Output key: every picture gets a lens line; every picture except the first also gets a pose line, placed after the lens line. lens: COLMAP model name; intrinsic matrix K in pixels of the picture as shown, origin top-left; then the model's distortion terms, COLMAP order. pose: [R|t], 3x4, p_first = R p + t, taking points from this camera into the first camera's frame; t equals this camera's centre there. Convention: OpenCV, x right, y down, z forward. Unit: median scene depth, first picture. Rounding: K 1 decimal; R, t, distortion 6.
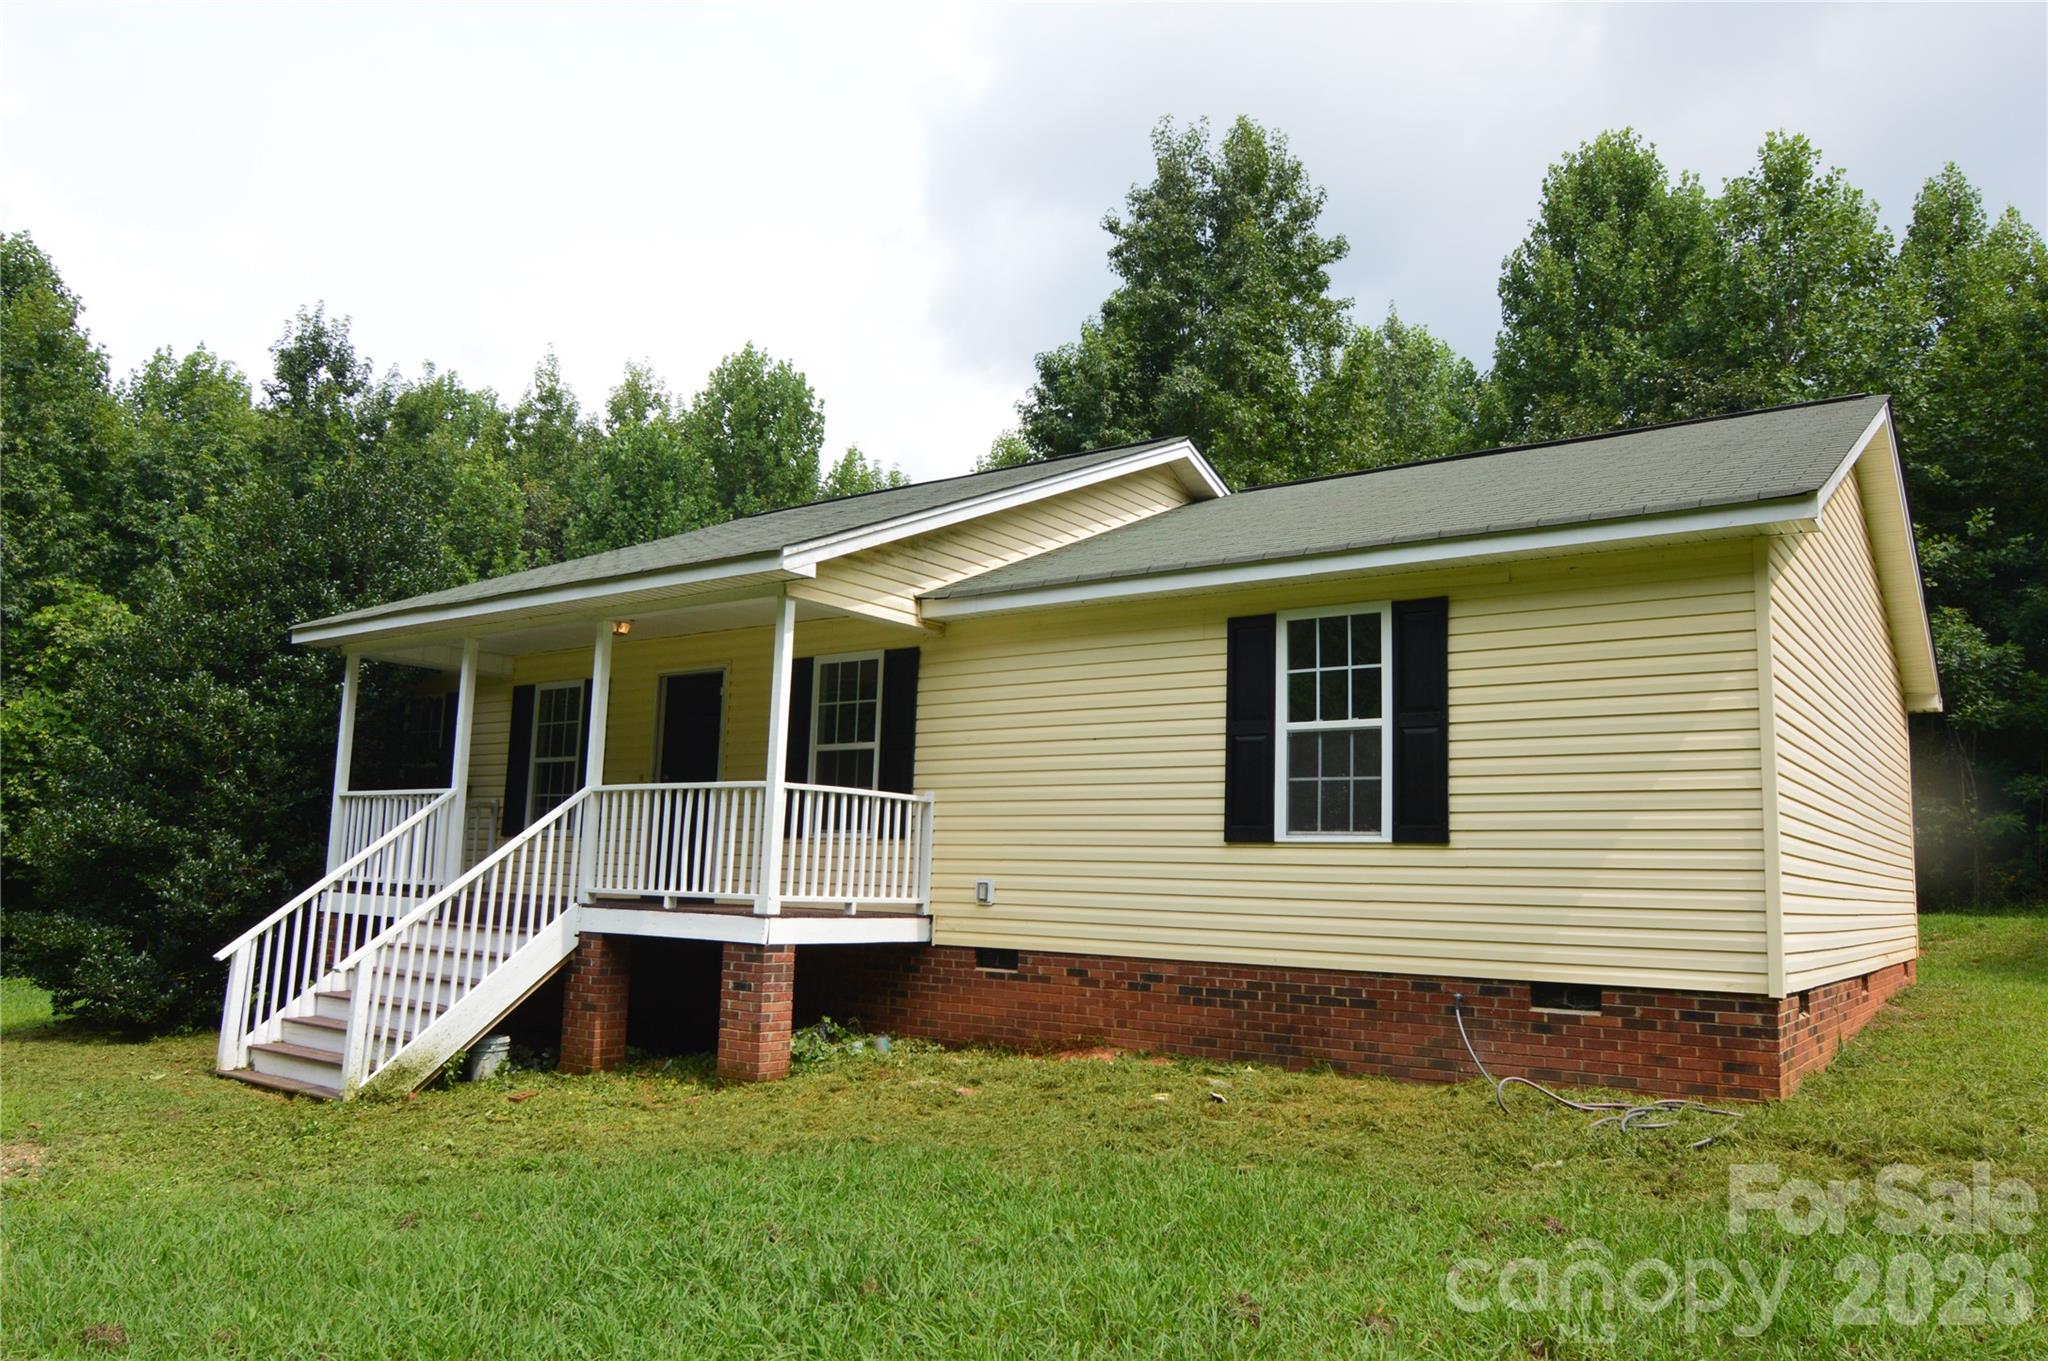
lens RADIAL K [[1398.4, 0, 1018.6], [0, 1398.4, 829.6], [0, 0, 1]] dist [-0.021664, -0.008350]
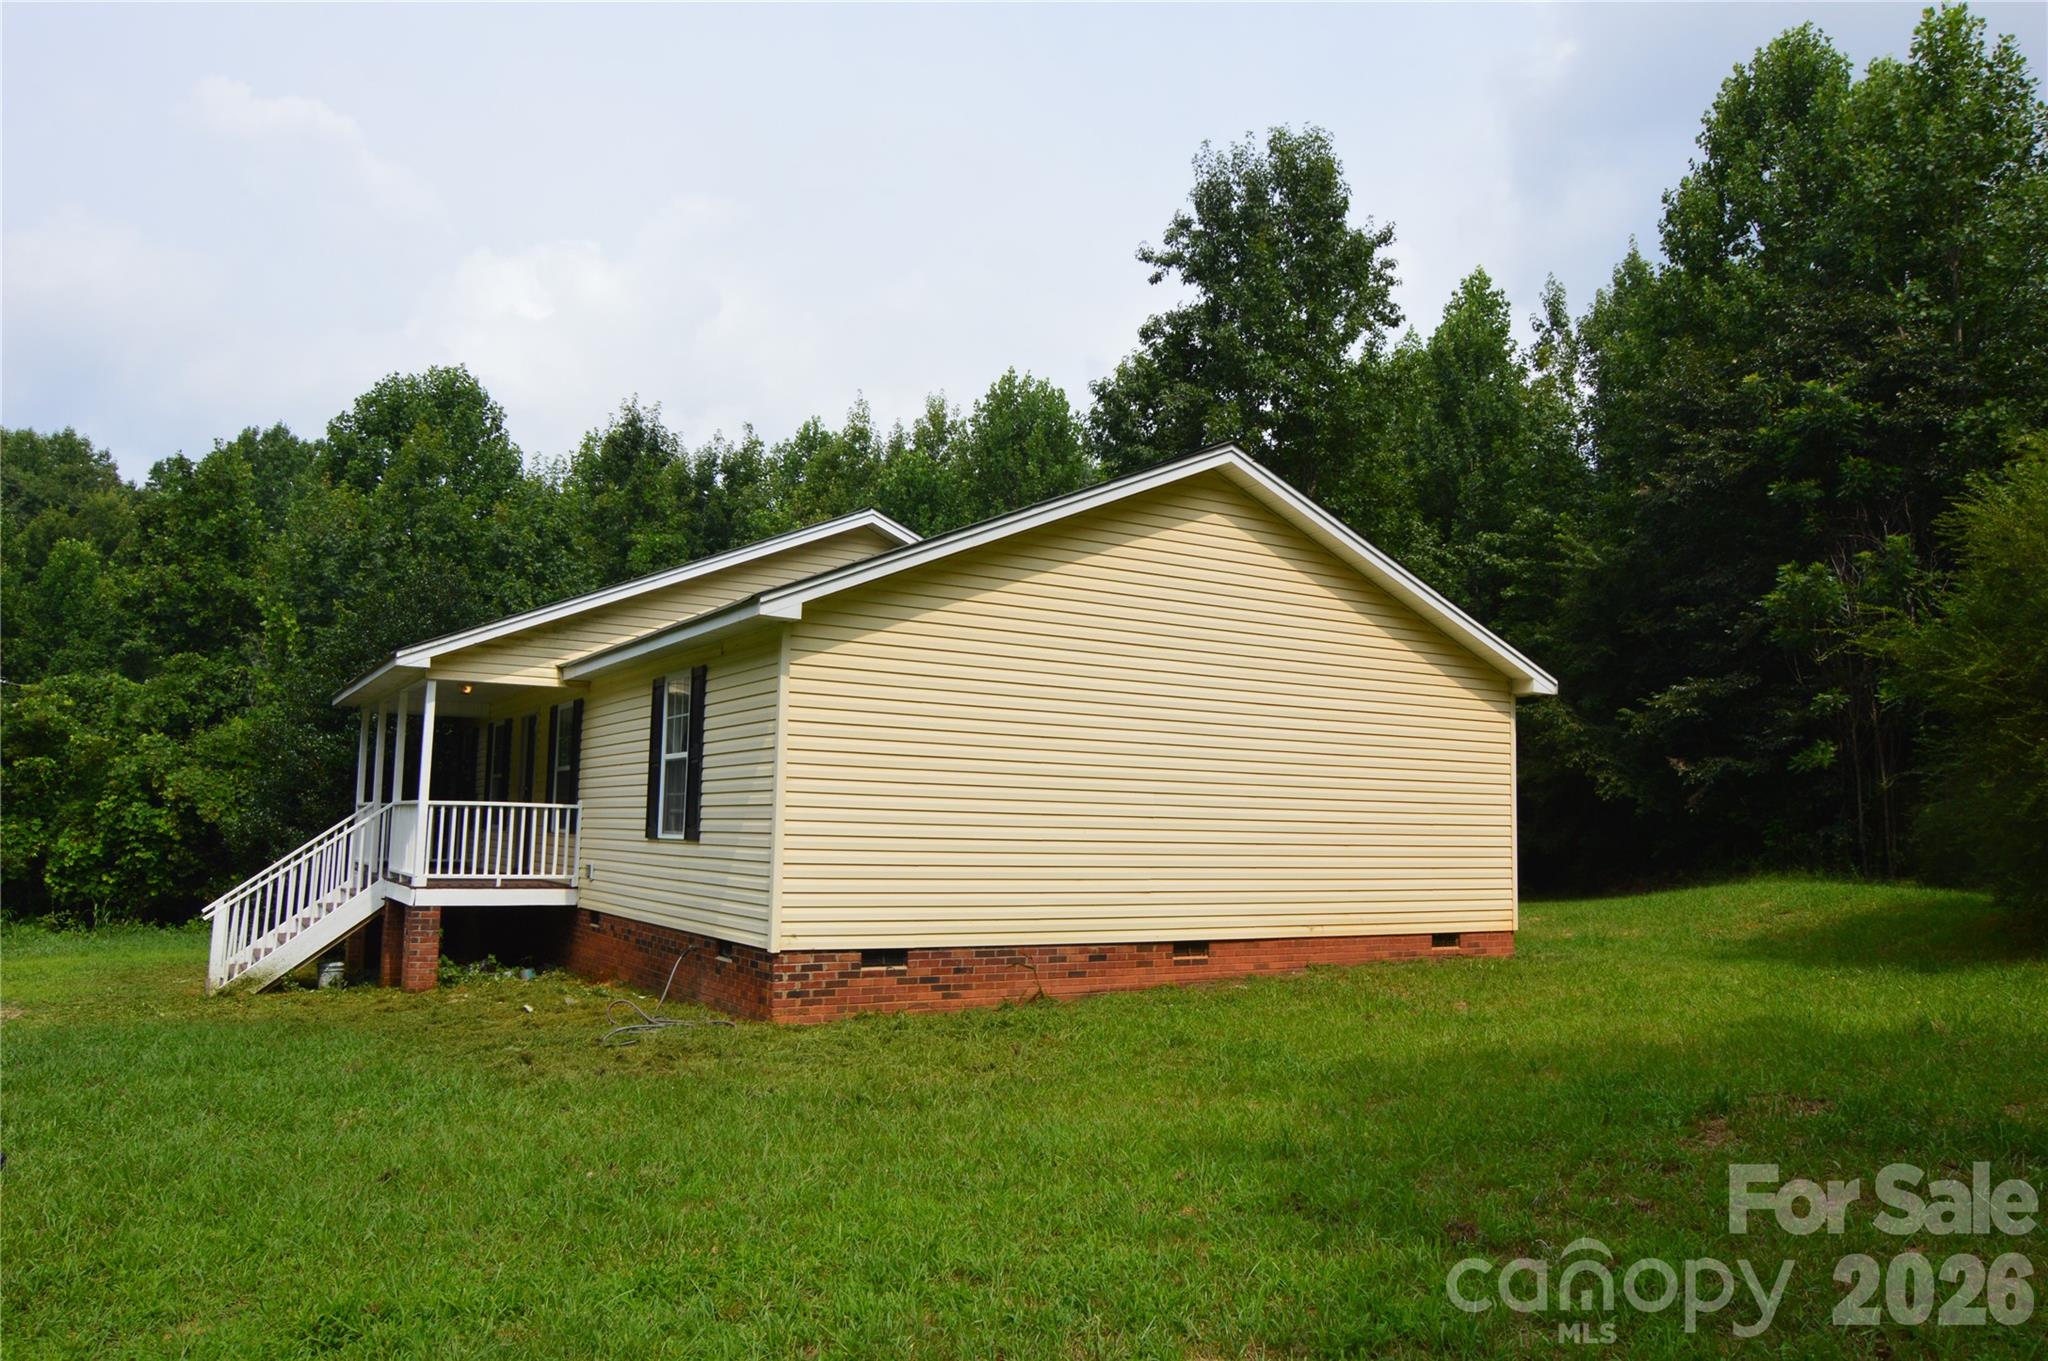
lens RADIAL K [[1398.4, 0, 1018.6], [0, 1398.4, 829.6], [0, 0, 1]] dist [-0.021664, -0.008350]
pose [[0.924128, -0.010017, -0.381951, 0.899726], [0.020072, 0.999549, 0.022349, -0.020595], [0.381555, -0.028320, 0.923912, -0.149108]]
